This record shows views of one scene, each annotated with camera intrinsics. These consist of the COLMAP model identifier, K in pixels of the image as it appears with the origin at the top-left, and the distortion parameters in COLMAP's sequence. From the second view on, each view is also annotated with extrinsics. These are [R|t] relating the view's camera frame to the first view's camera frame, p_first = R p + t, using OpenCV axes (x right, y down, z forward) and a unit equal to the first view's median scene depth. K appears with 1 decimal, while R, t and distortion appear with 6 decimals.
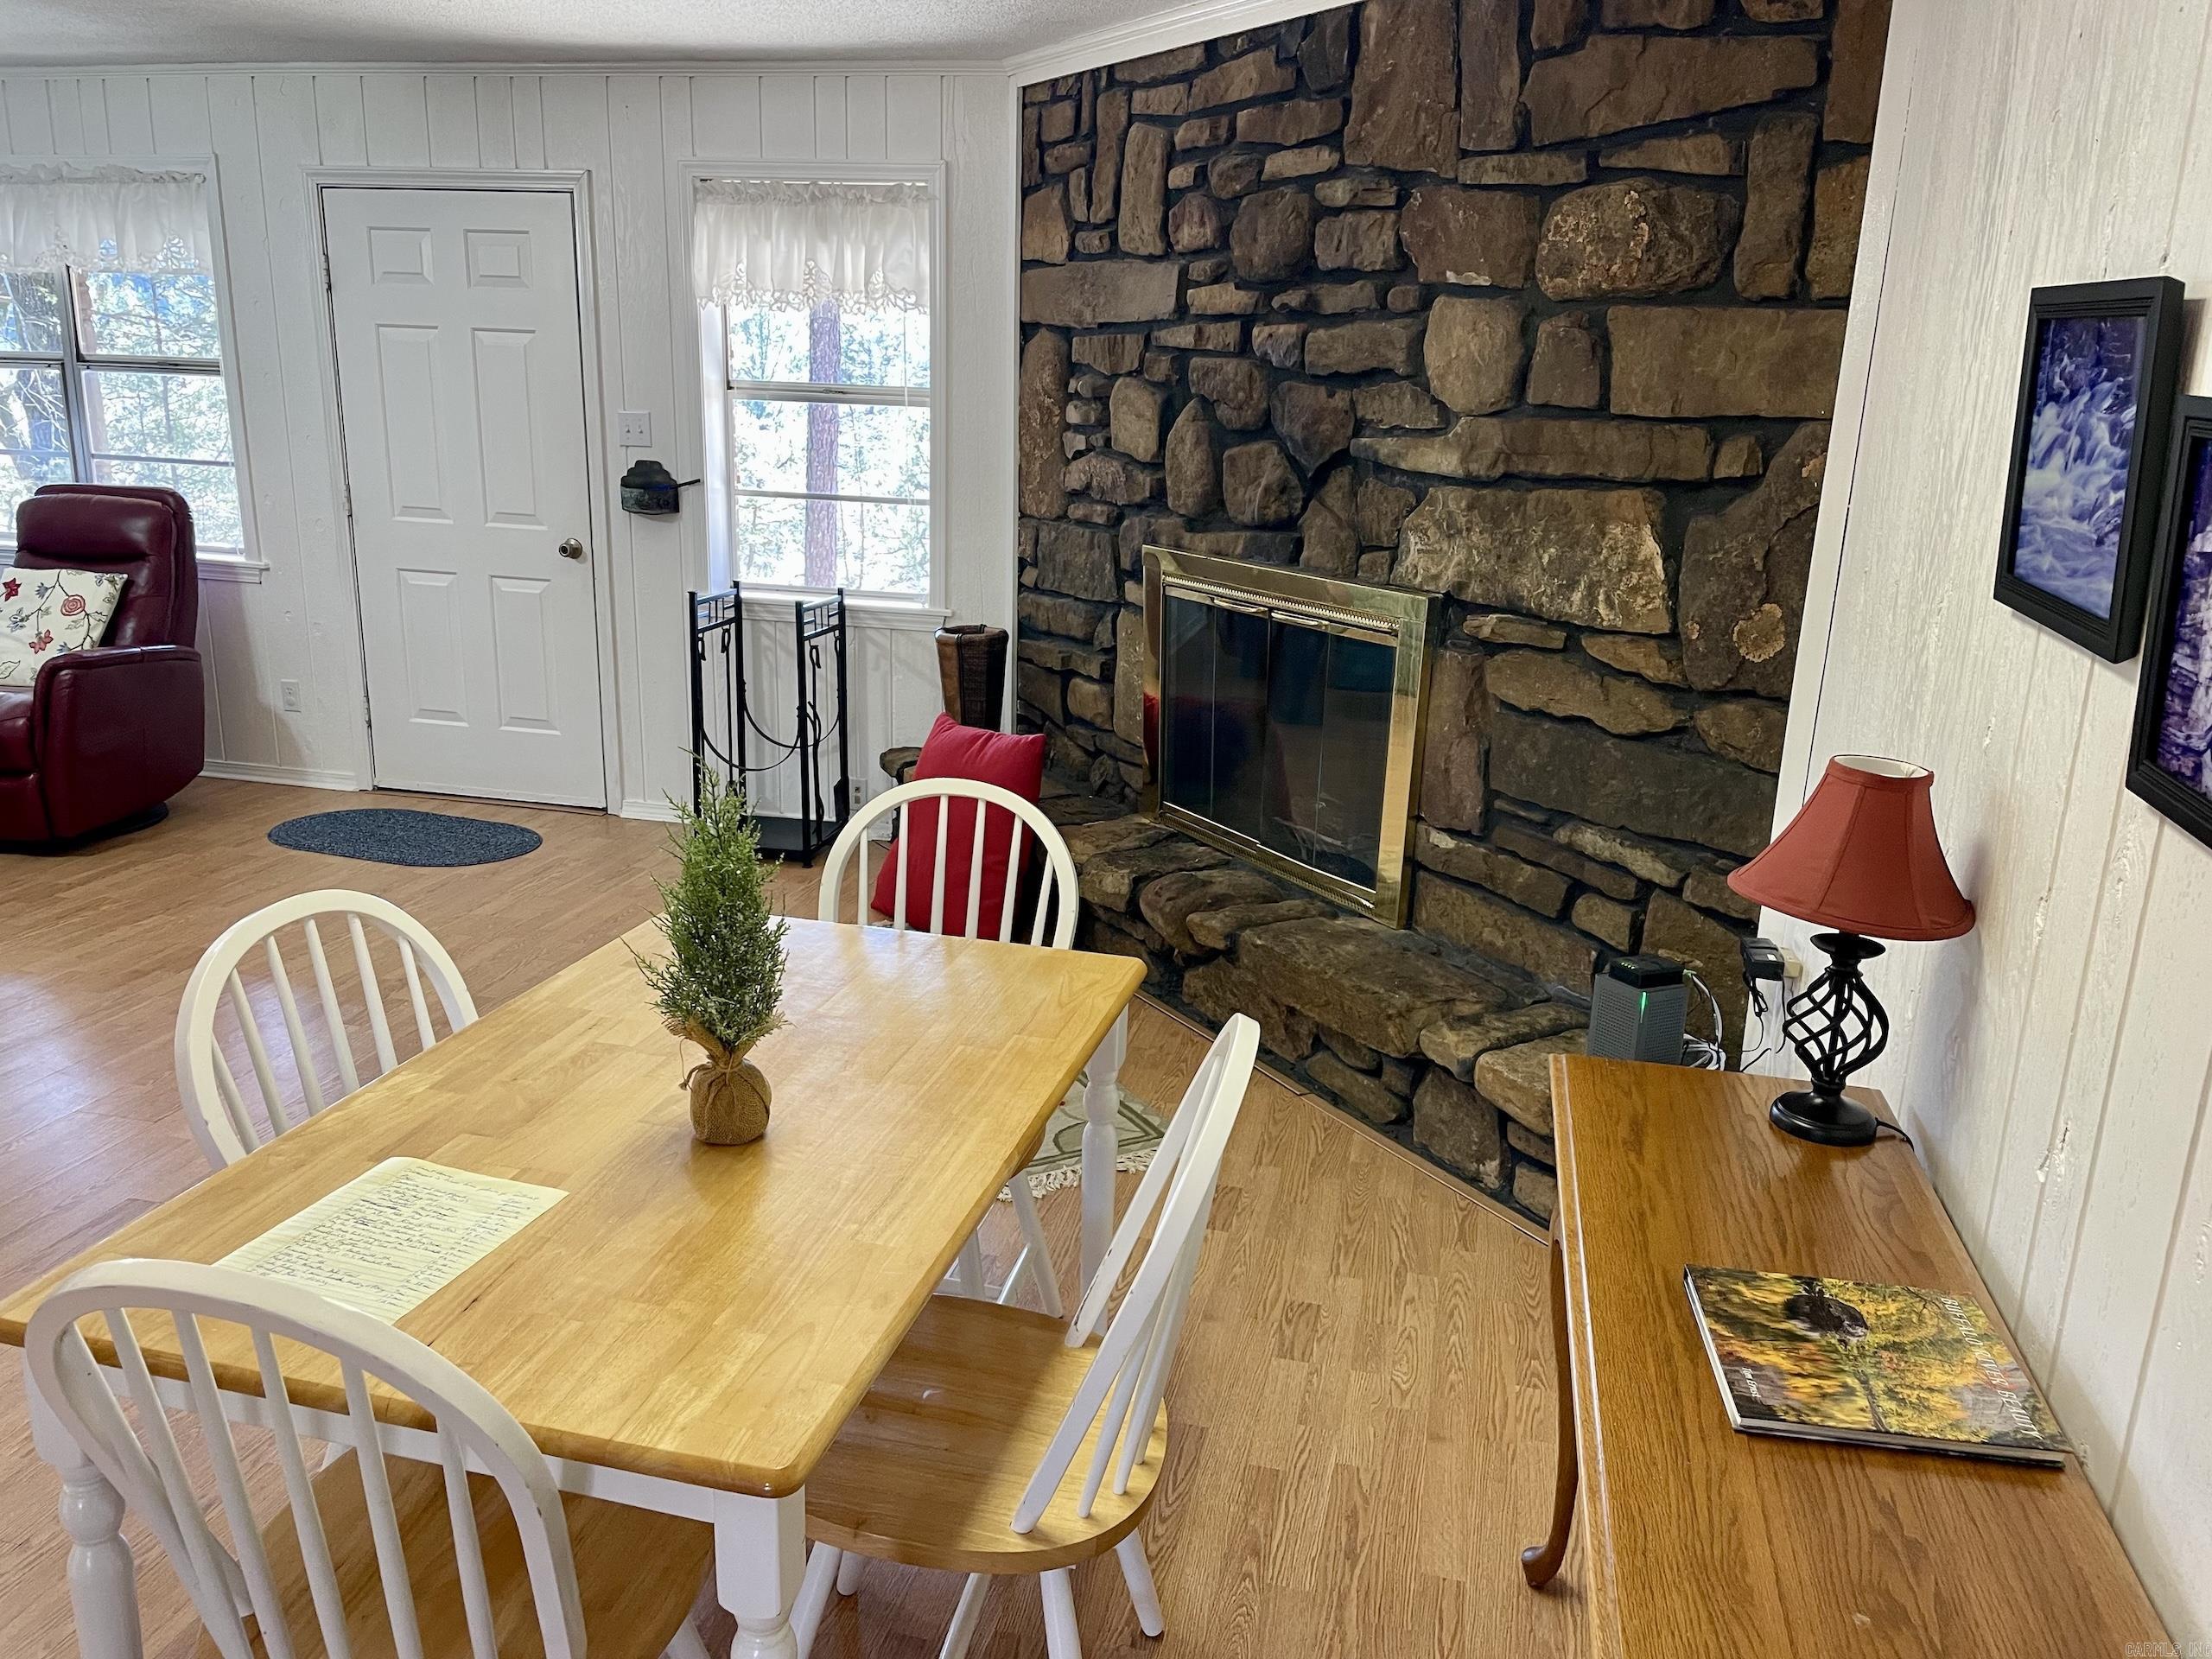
lens RADIAL K [[1652.1, 0, 1098.7], [0, 1652.1, 837.5], [0, 0, 1]] dist [0.107574, -0.139325]
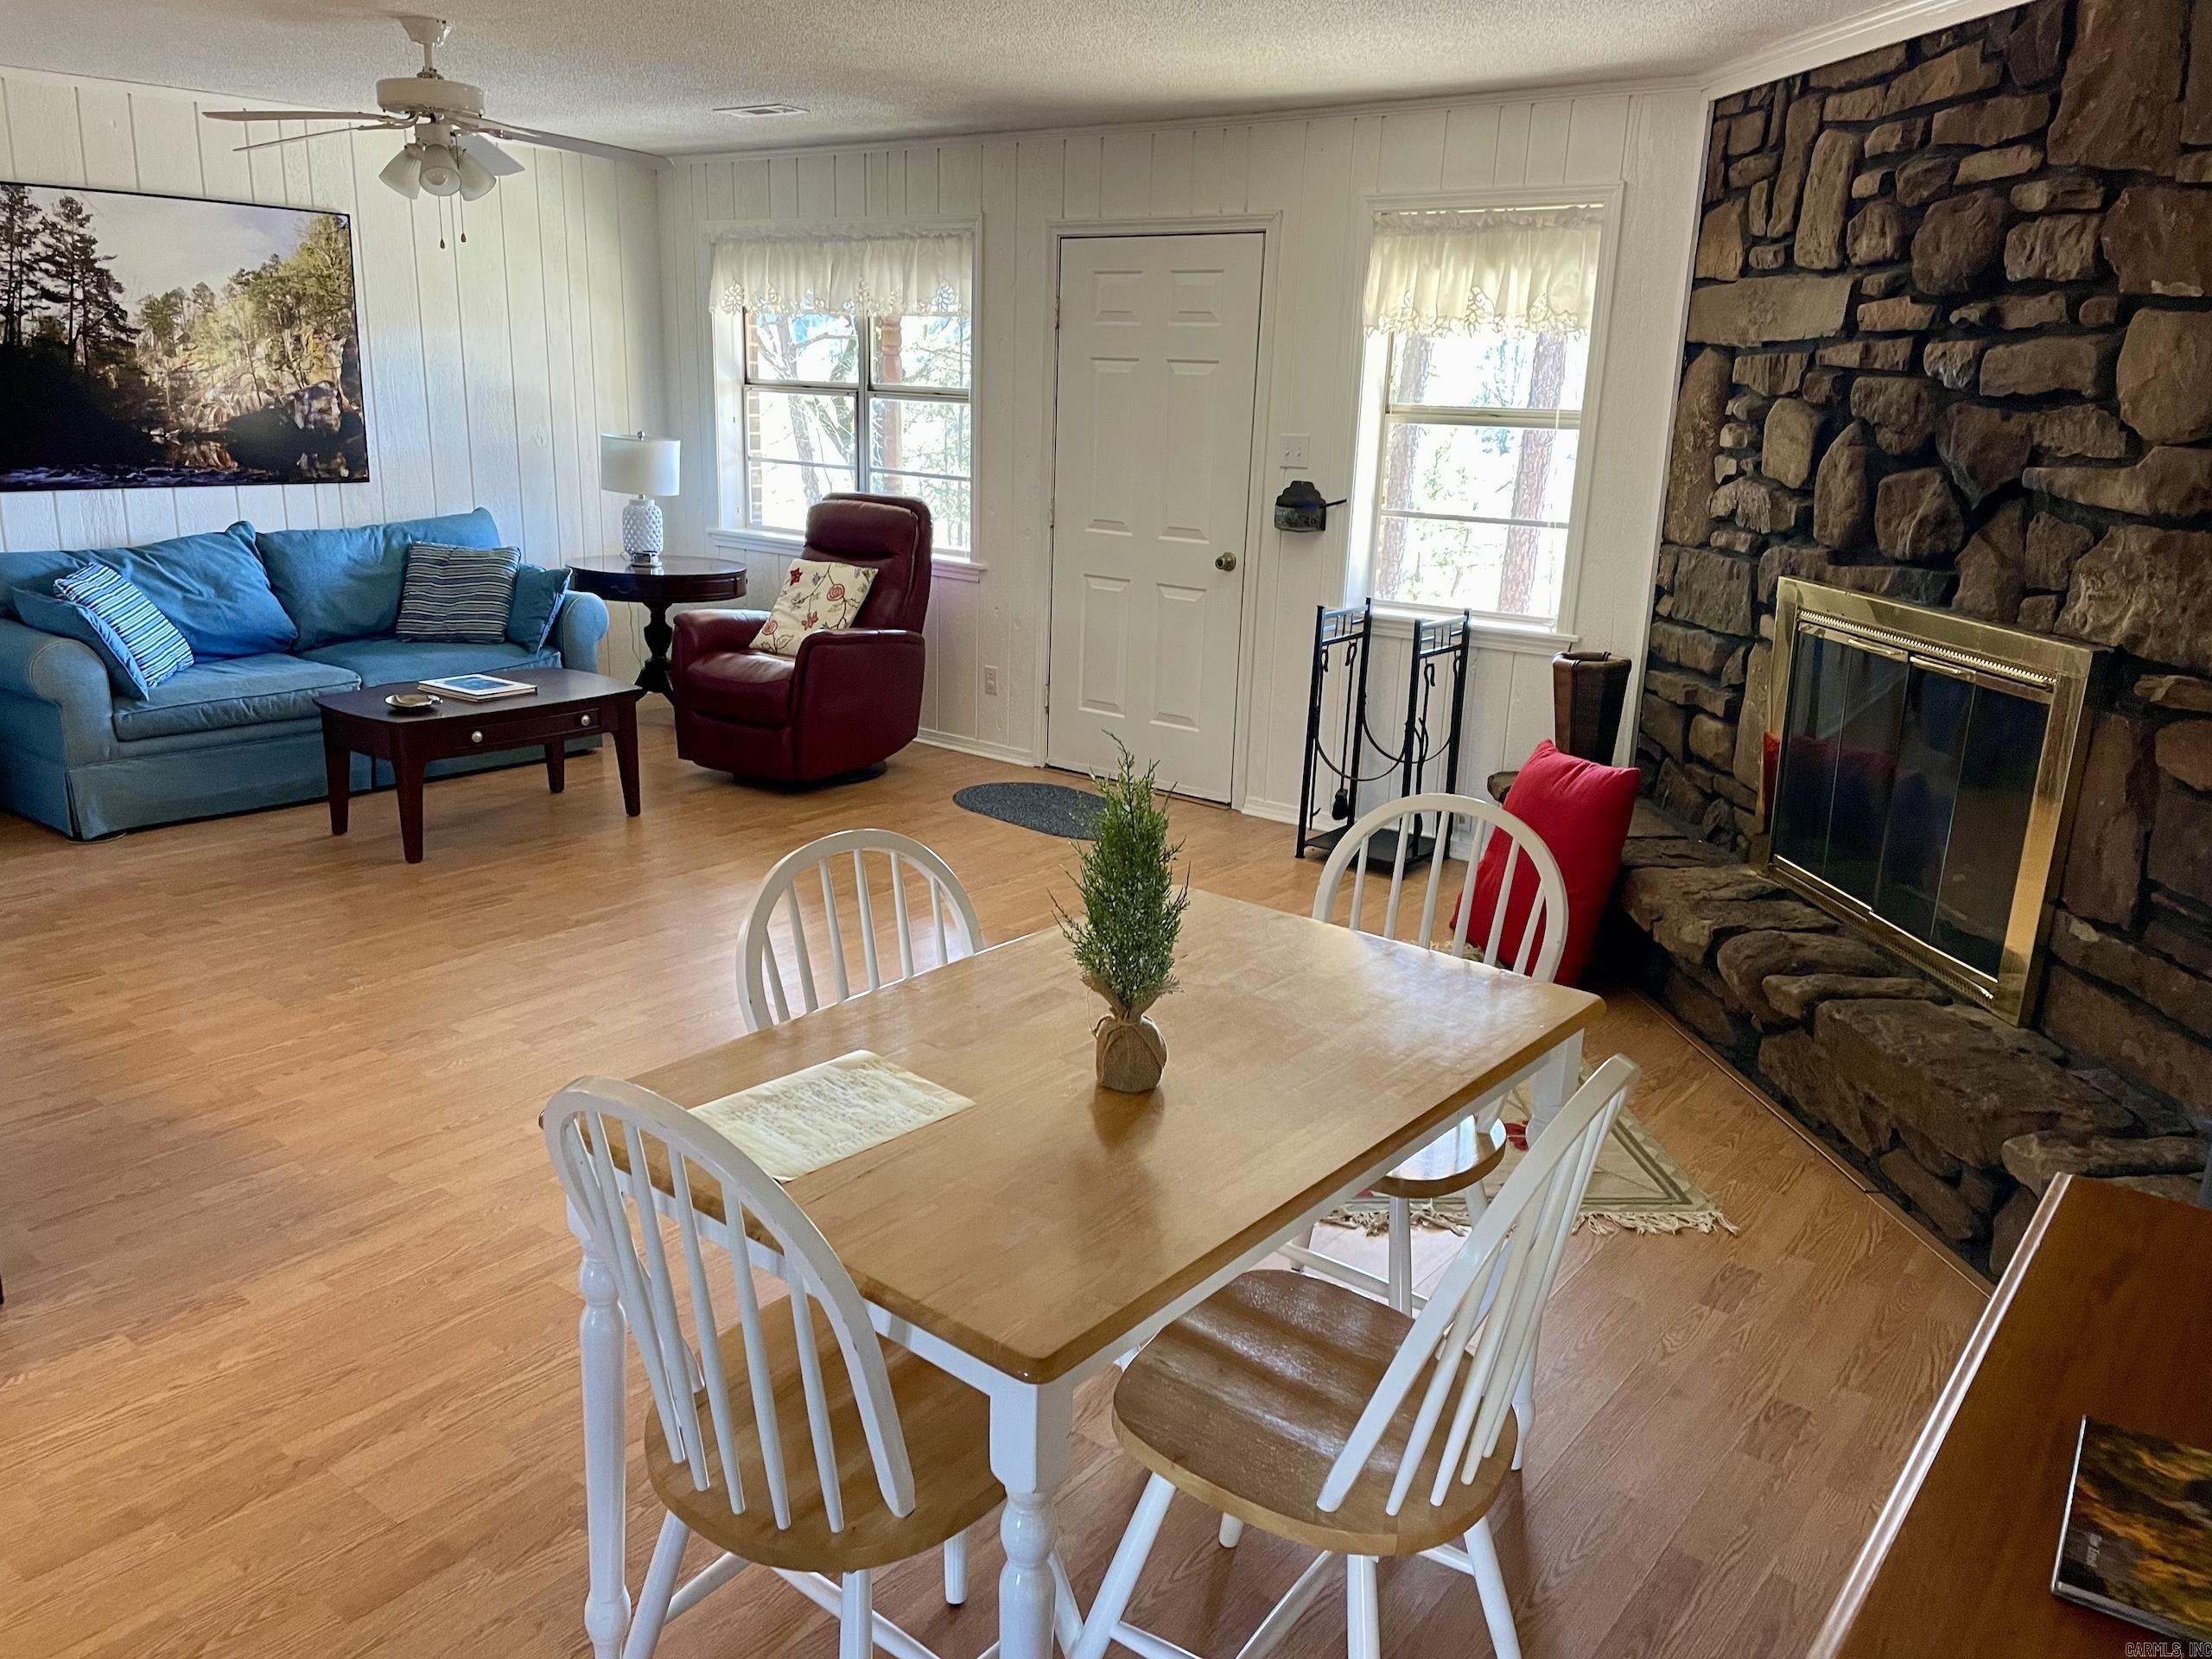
lens RADIAL K [[1650.6, 0, 1087.2], [0, 1650.6, 825.8], [0, 0, 1]] dist [0.100003, -0.119357]
pose [[0.905742, 0.108136, -0.409803, 0.084785], [-0.115939, 0.993239, 0.005841, 0.001820], [0.407664, 0.042222, 0.912155, -0.010178]]
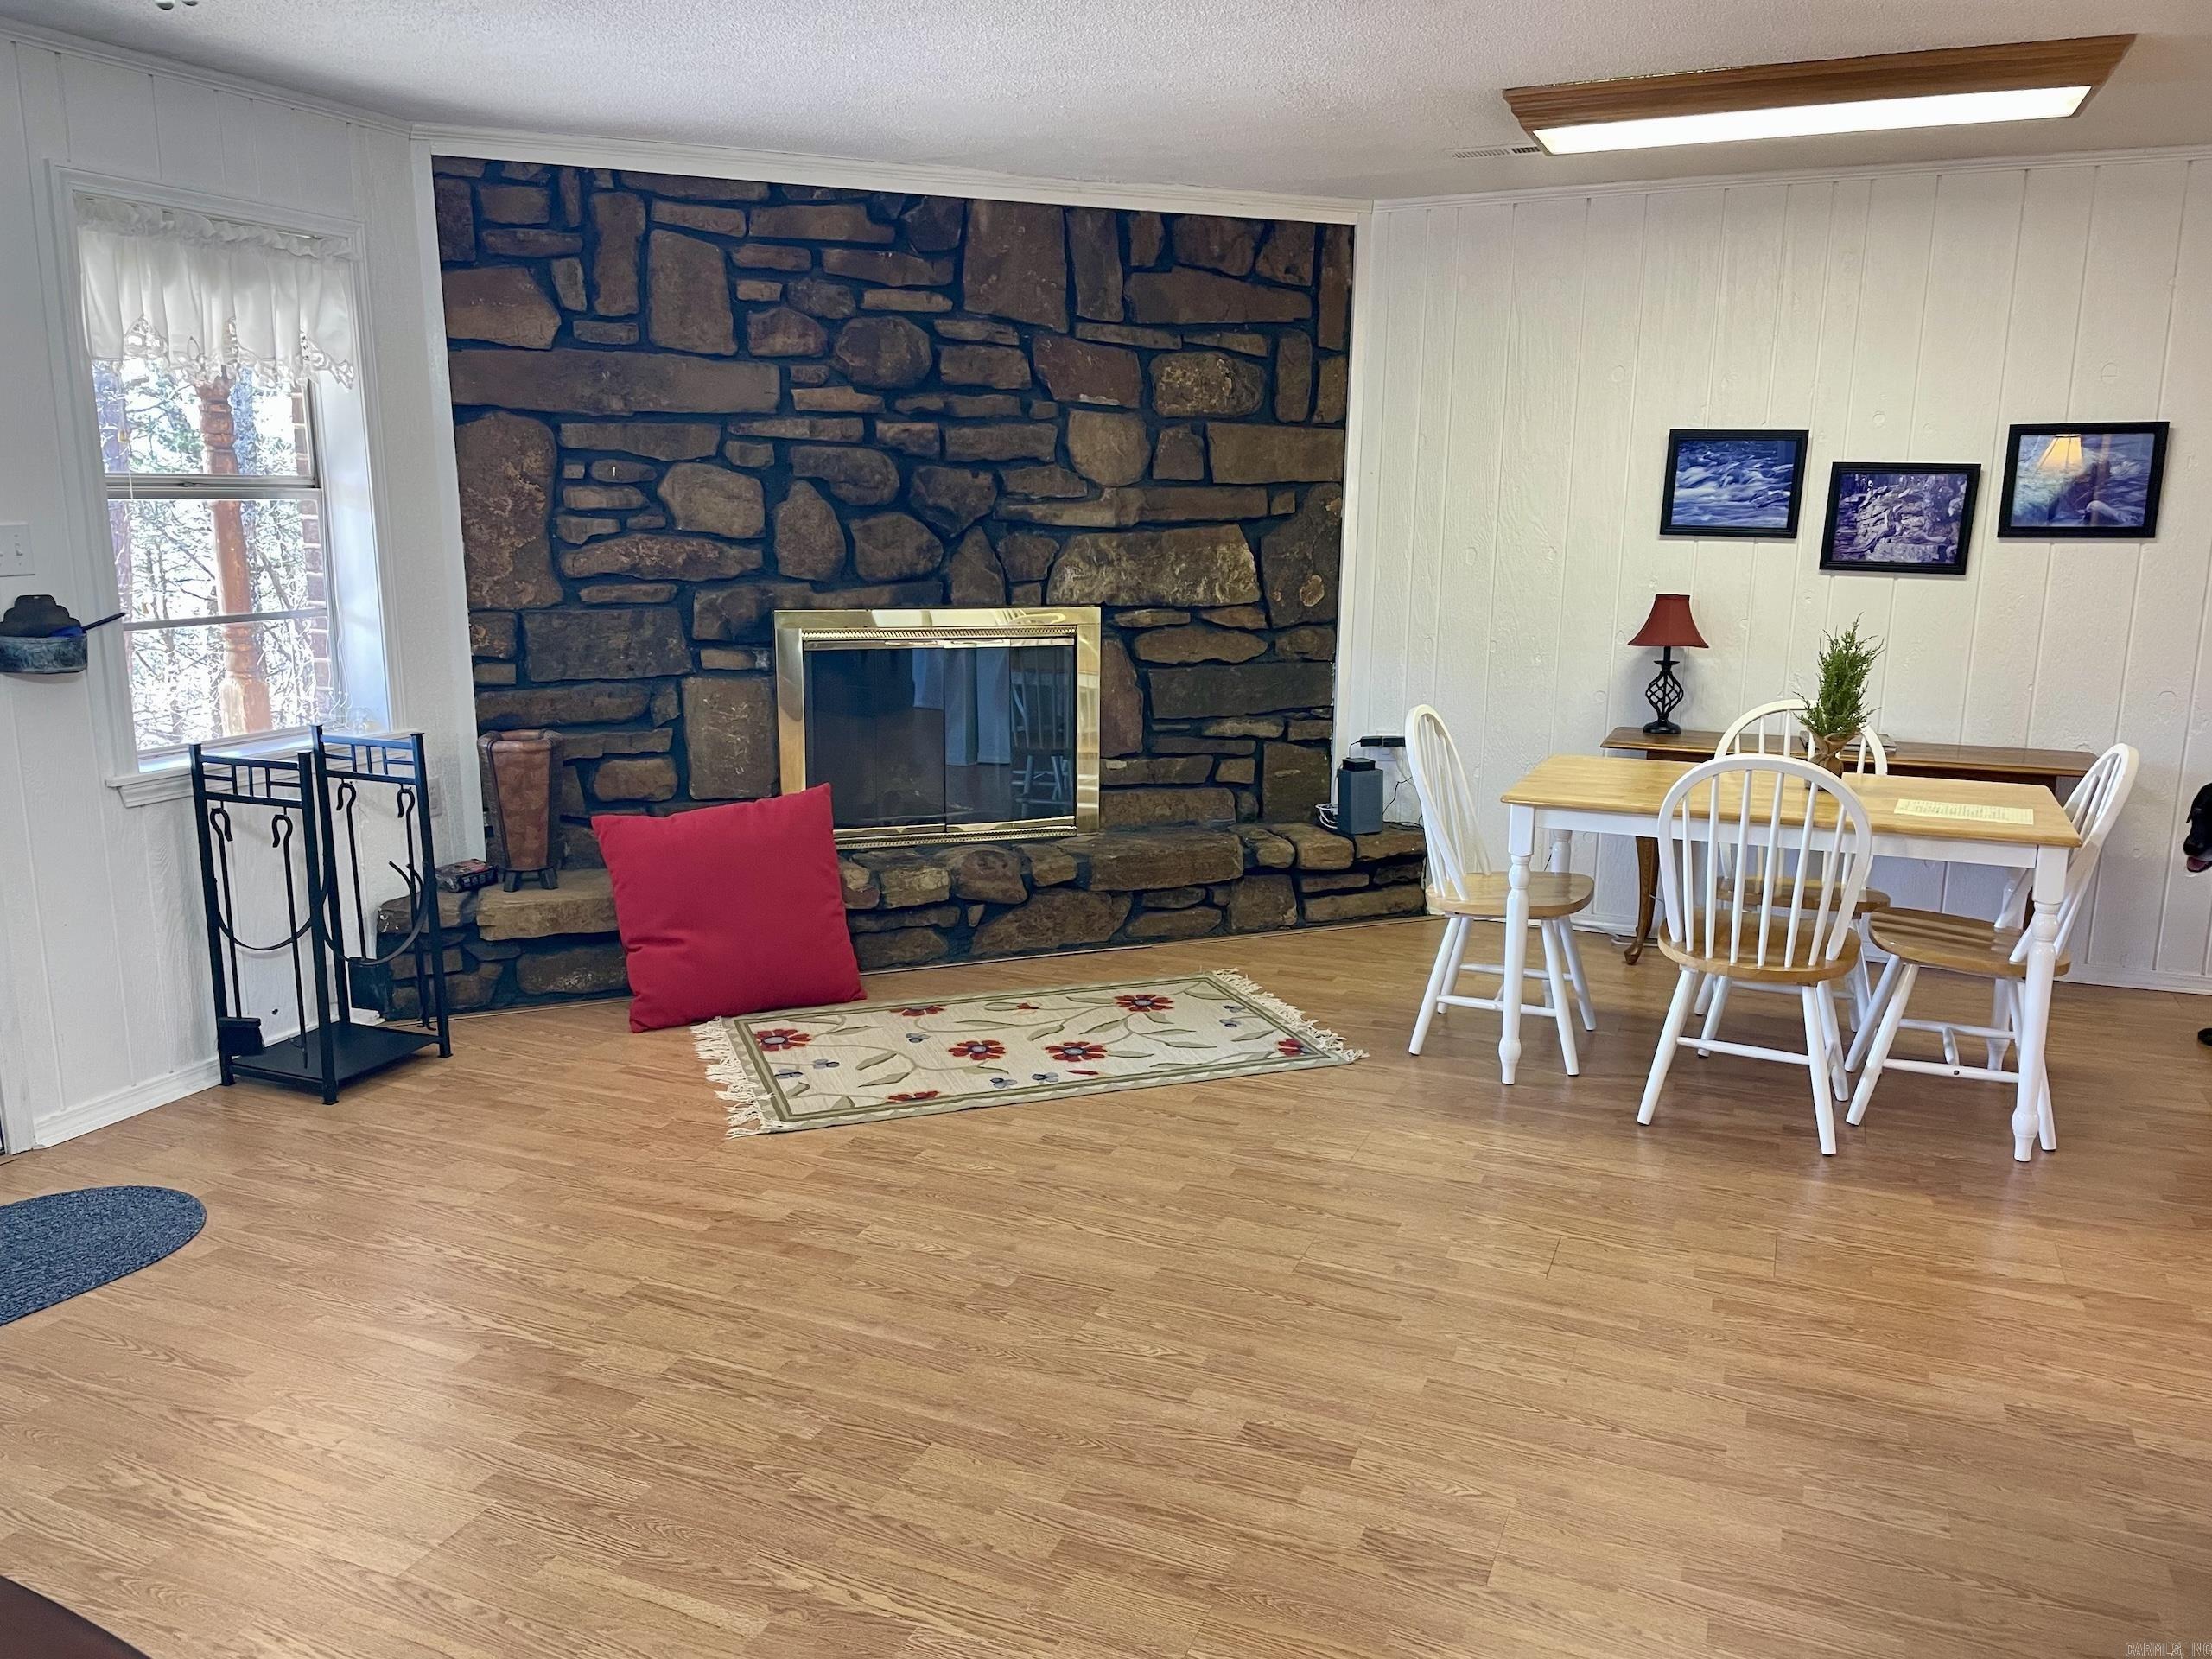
lens RADIAL K [[1651.6, 0, 1095.6], [0, 1651.6, 844.6], [0, 0, 1]] dist [0.102194, -0.131826]
pose [[0.175530, -0.231000, 0.956989, -1.176364], [0.265627, 0.947142, 0.179902, -0.192674], [-0.947962, 0.222624, 0.227612, 0.647235]]
